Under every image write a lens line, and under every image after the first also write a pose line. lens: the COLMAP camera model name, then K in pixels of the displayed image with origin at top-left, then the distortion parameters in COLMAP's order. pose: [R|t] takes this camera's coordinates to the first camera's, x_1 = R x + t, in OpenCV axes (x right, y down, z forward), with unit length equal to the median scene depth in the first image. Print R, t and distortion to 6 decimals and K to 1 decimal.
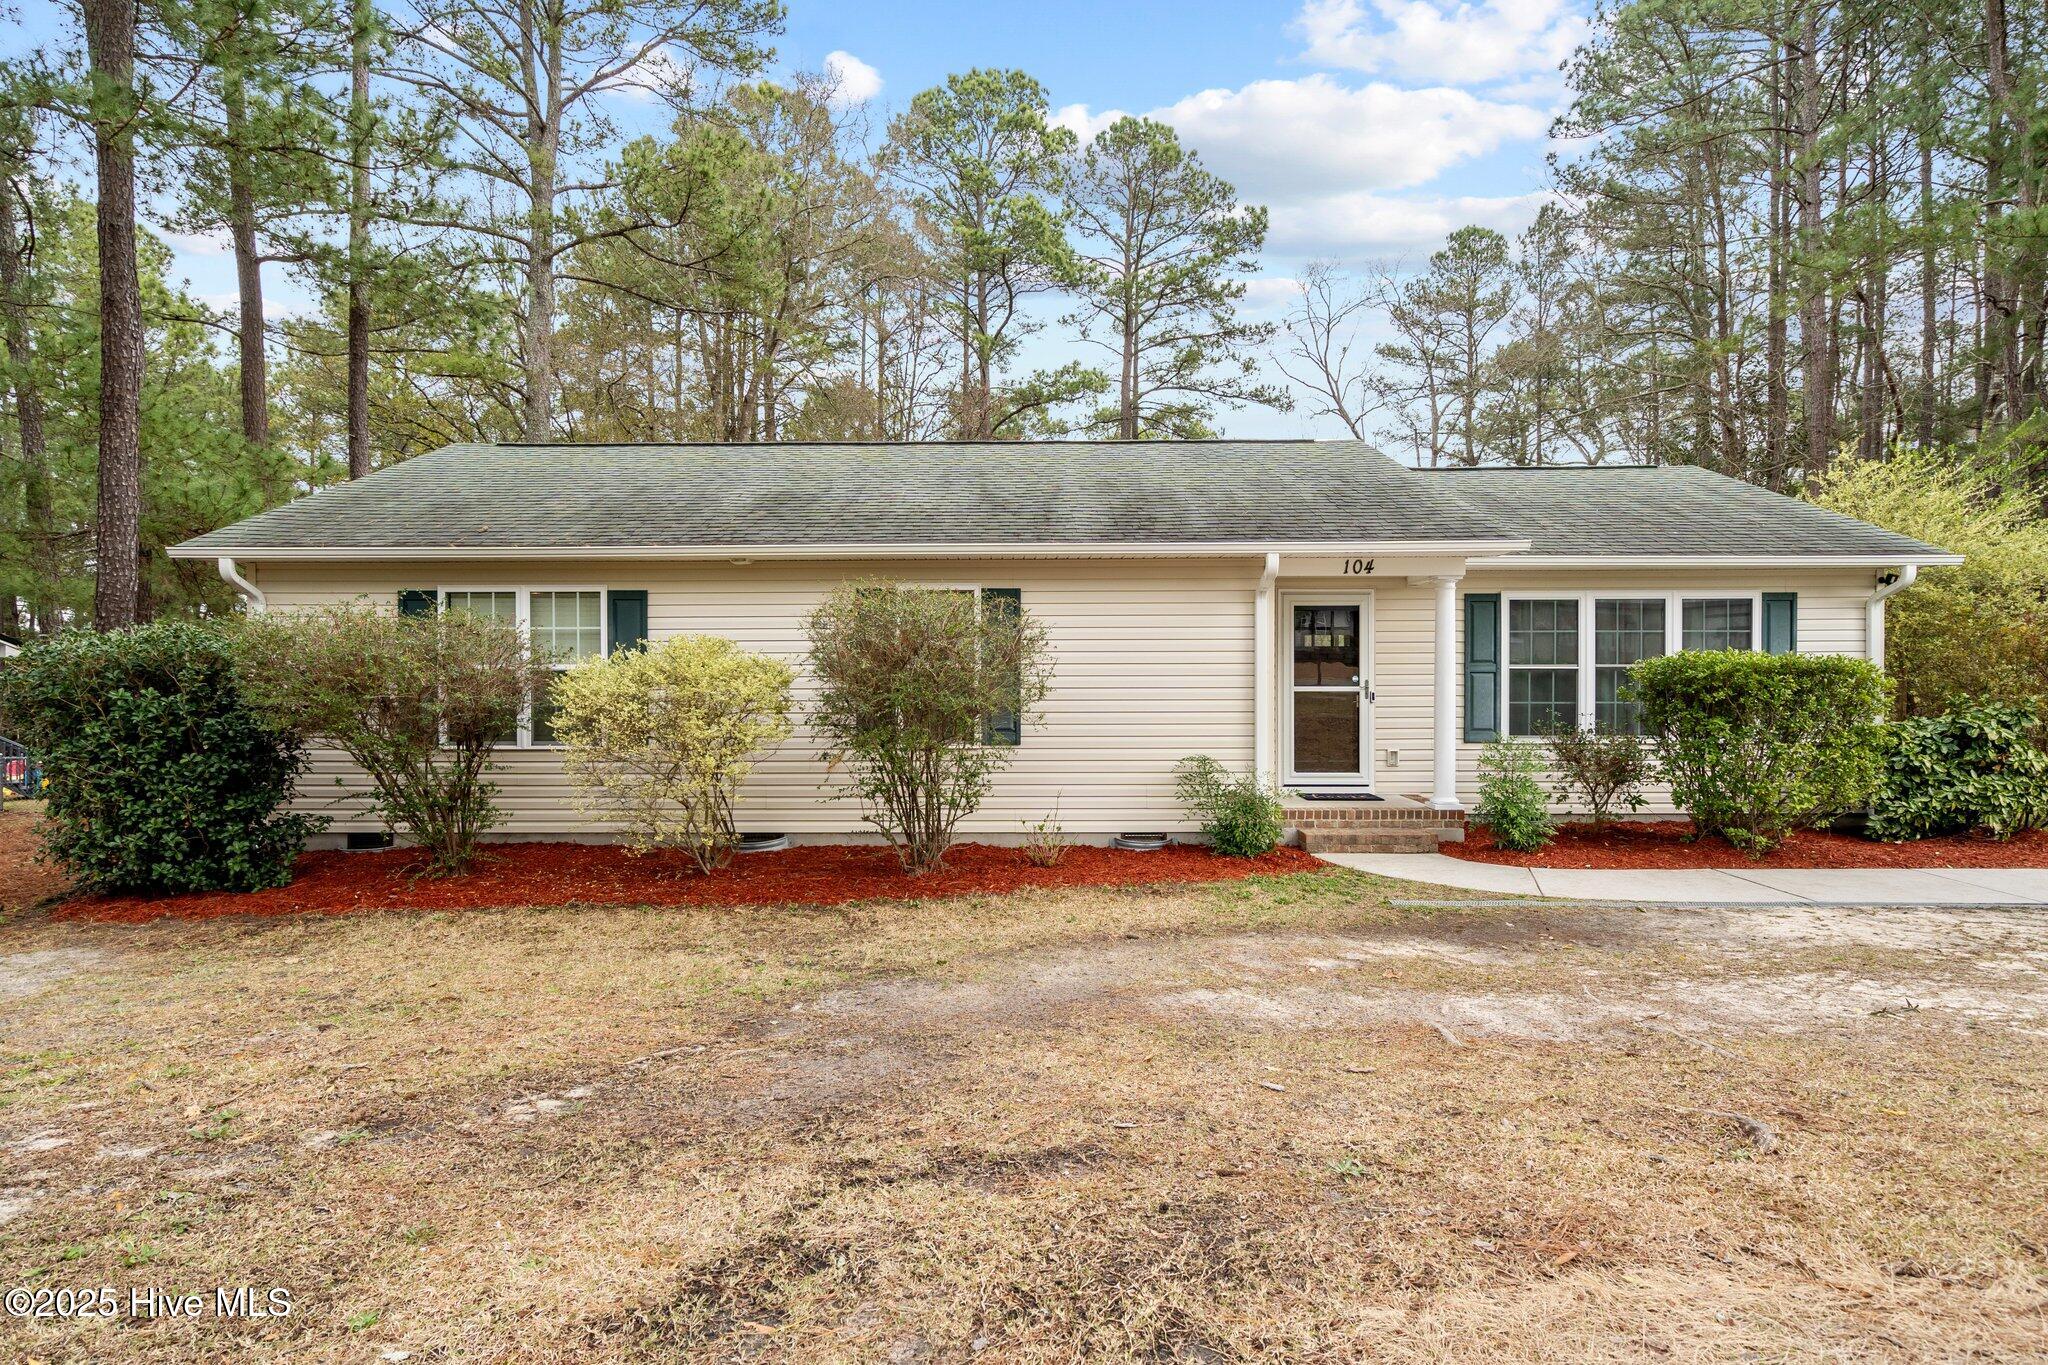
lens RADIAL K [[1059.3, 0, 1024.0], [0, 1059.3, 682.5], [0, 0, 1]] dist [-0.011243, -0.000026]
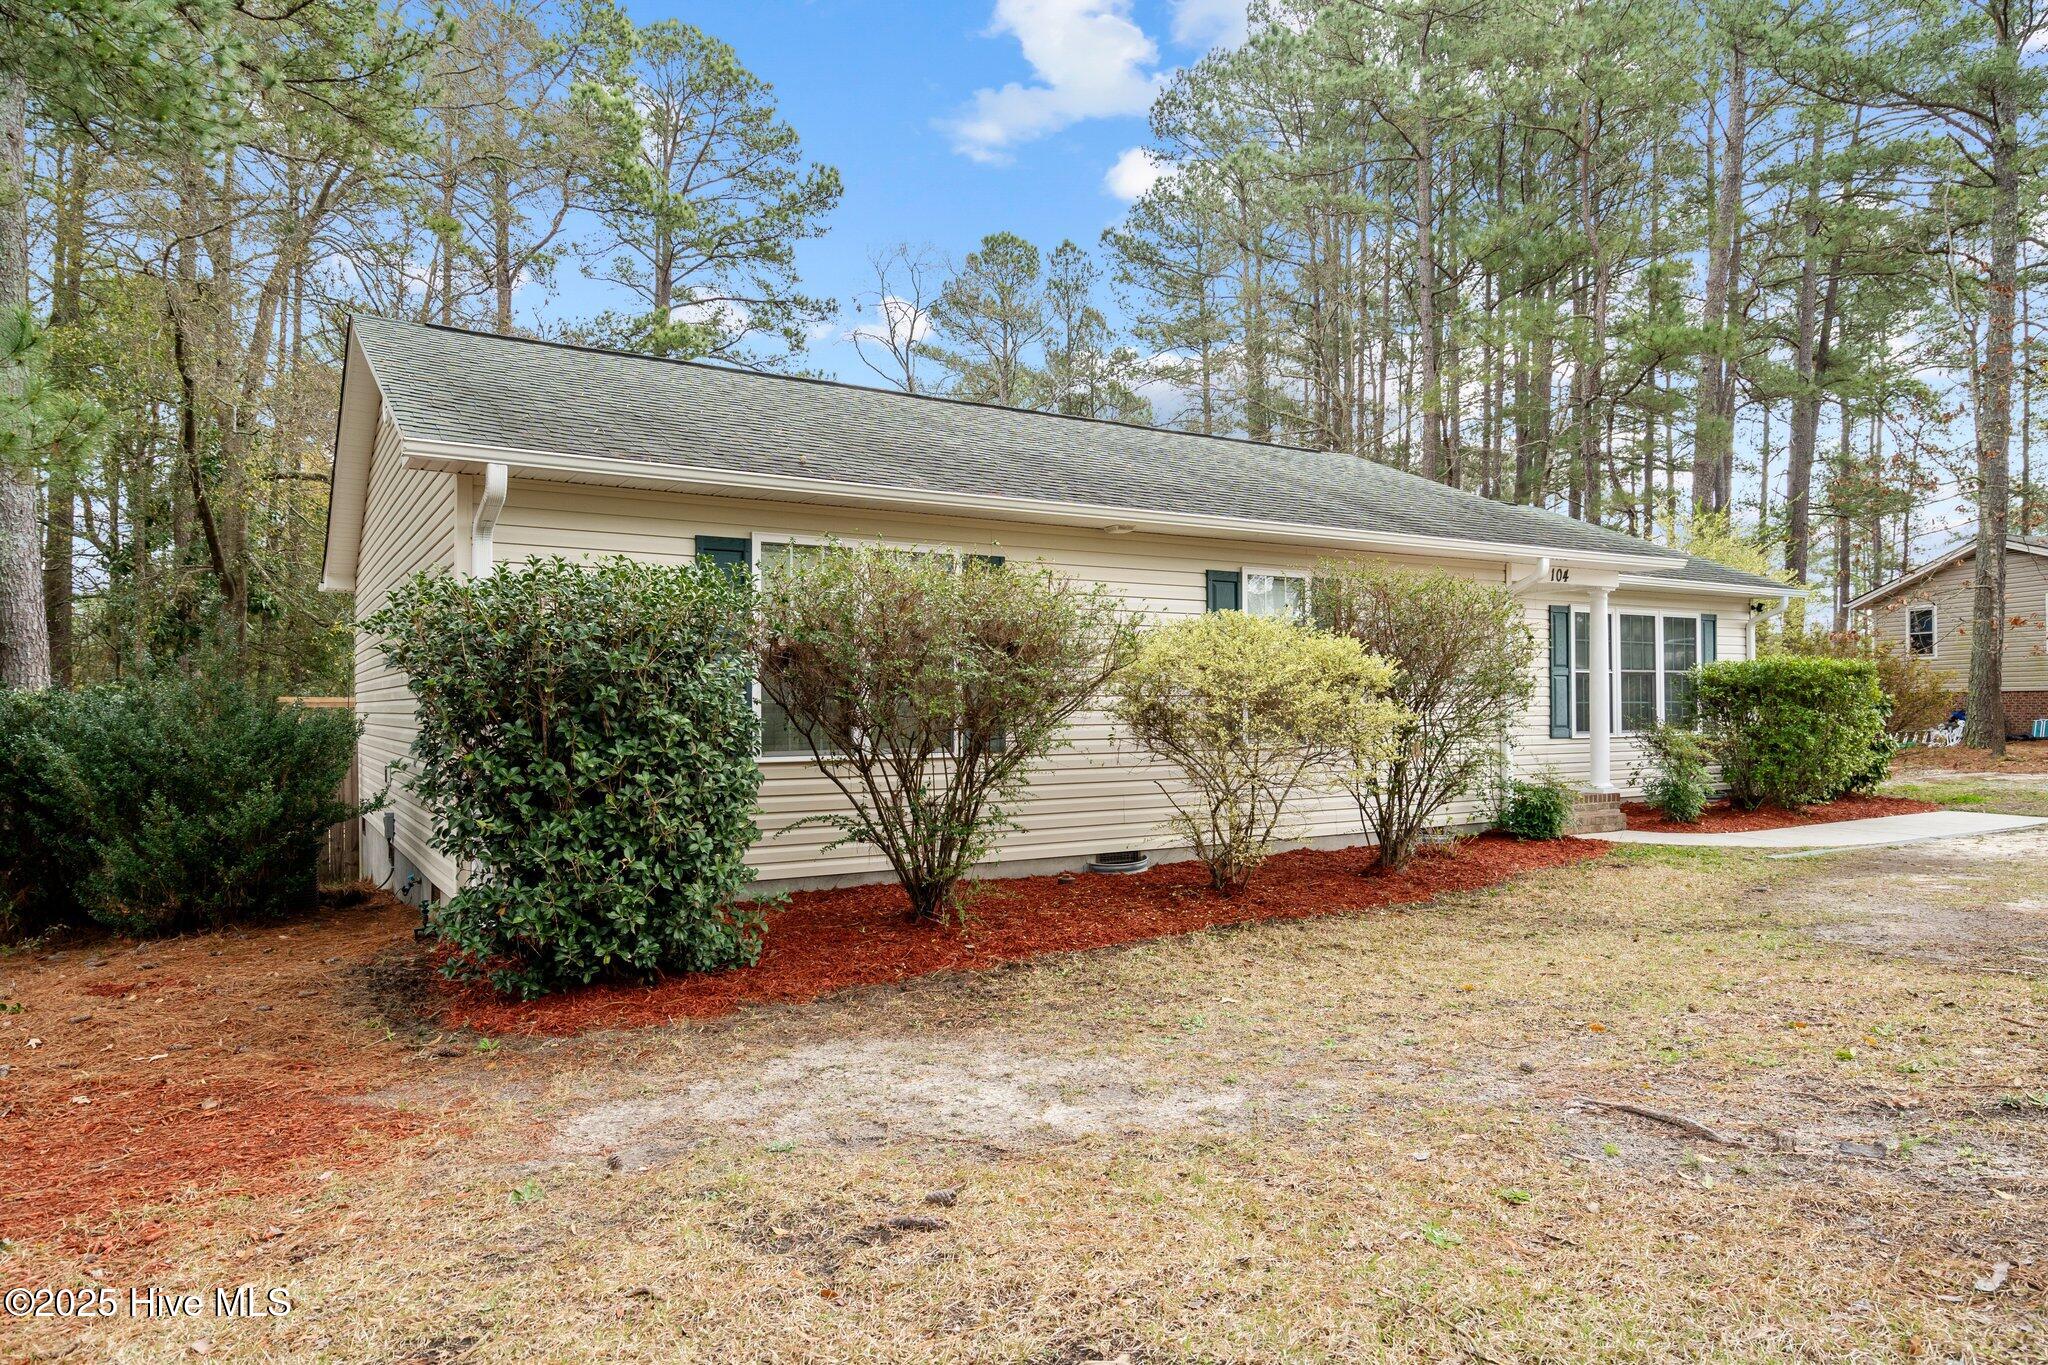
lens RADIAL K [[1235.5, 0, 1024.0], [0, 1235.5, 682.5], [0, 0, 1]] dist [0.003540, 0.000427]
pose [[0.857759, 0.008813, 0.513976, -0.722200], [0.004292, 0.999695, -0.024305, 0.026750], [-0.514034, 0.023054, 0.857460, 0.172108]]
